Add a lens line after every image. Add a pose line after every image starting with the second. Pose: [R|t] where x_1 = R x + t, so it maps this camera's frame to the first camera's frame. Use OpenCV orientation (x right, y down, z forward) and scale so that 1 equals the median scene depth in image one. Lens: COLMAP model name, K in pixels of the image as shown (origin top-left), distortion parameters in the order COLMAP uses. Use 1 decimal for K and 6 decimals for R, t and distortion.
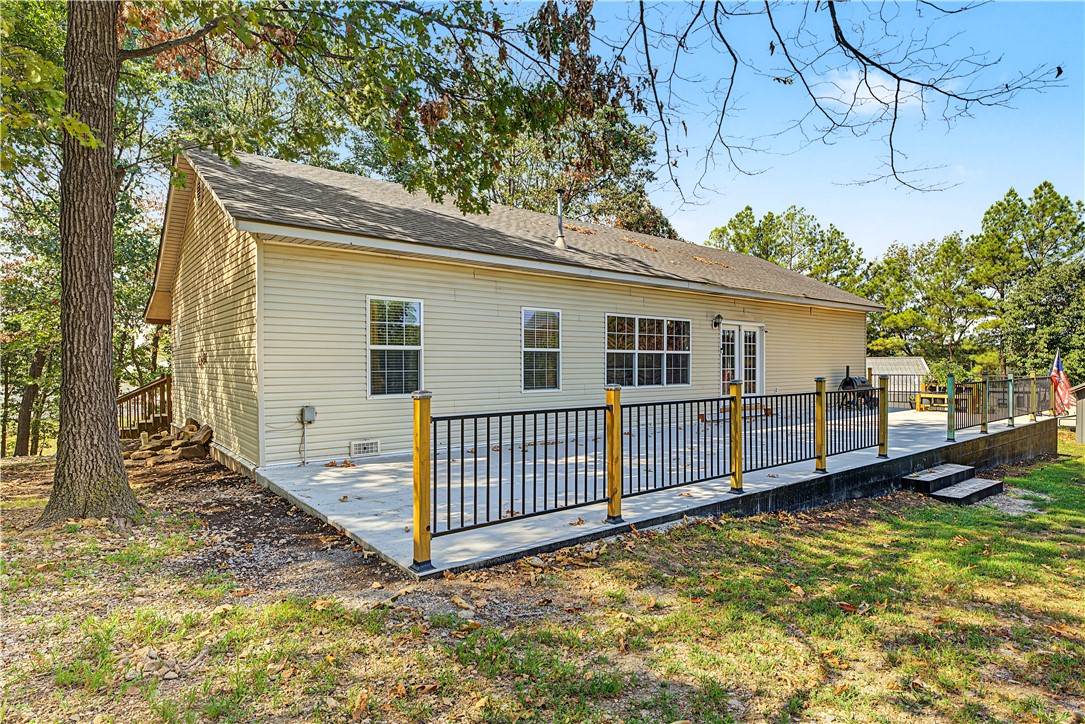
lens RADIAL K [[582.9, 0, 534.4], [0, 582.9, 362.0], [0, 0, 1]] dist [0.003059, 0.000104]
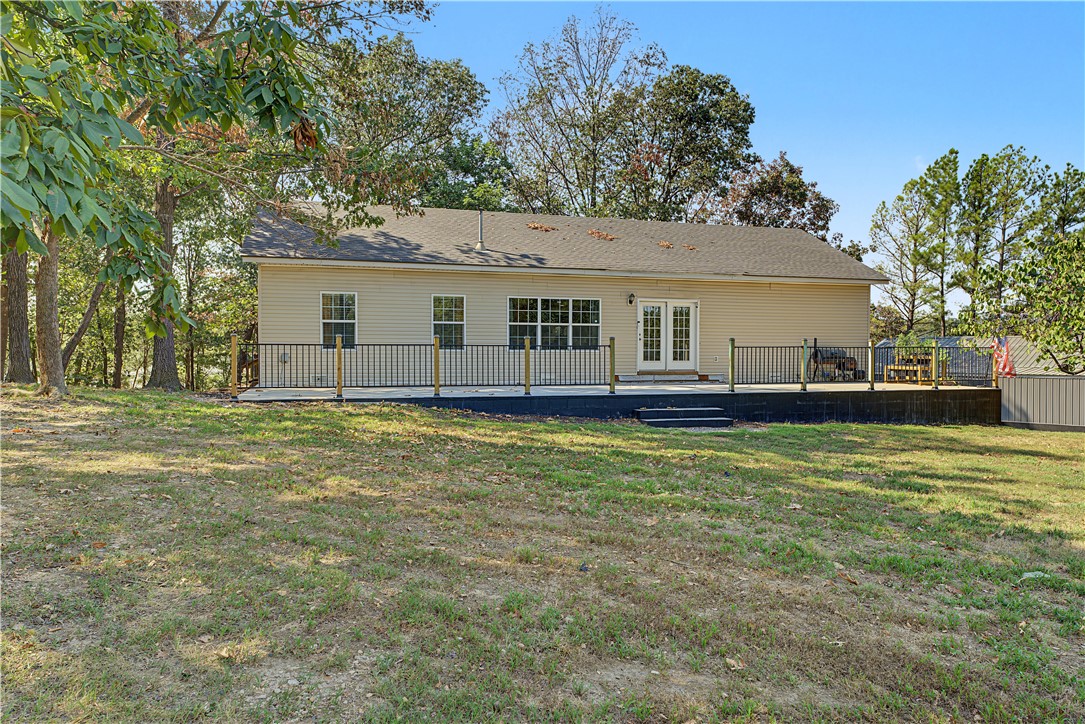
lens RADIAL K [[731.2, 0, 541.9], [0, 731.2, 361.6], [0, 0, 1]] dist [0.002399, -0.001095]
pose [[0.923862, 0.011698, -0.382546, 0.808979], [-0.005226, 0.999825, 0.017952, 0.037476], [0.382690, -0.014586, 0.923762, -0.535661]]
